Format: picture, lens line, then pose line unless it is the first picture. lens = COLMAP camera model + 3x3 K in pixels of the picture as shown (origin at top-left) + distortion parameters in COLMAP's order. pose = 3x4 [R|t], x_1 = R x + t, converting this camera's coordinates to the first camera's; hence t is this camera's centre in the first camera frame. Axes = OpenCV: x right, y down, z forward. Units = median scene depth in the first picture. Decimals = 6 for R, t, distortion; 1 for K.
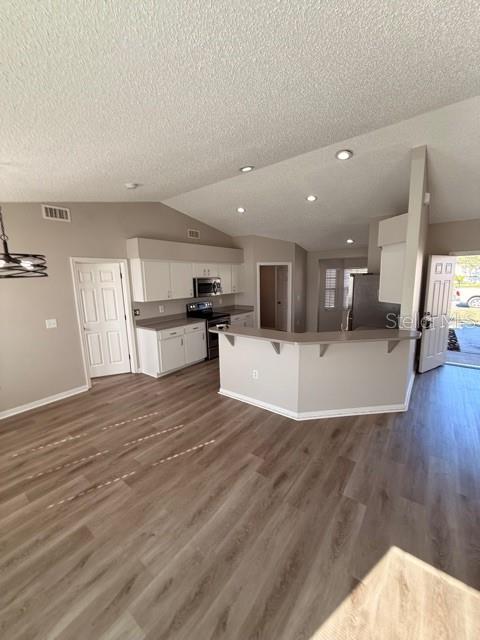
lens RADIAL K [[257.0, 0, 240.0], [0, 257.0, 320.0], [0, 0, 1]] dist [-0.000247, -0.000027]
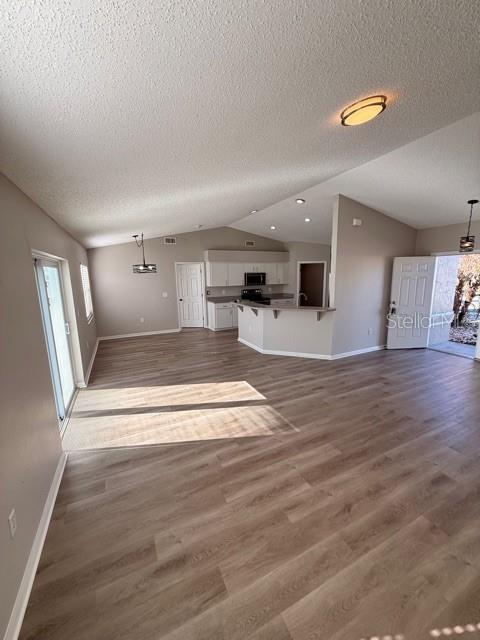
lens RADIAL K [[257.0, 0, 240.0], [0, 257.0, 320.0], [0, 0, 1]] dist [-0.000247, -0.000027]
pose [[0.893544, 0.089751, -0.439914, 0.574128], [-0.078965, 0.995958, 0.042803, 0.063267], [0.441978, -0.003508, 0.897019, -0.460582]]
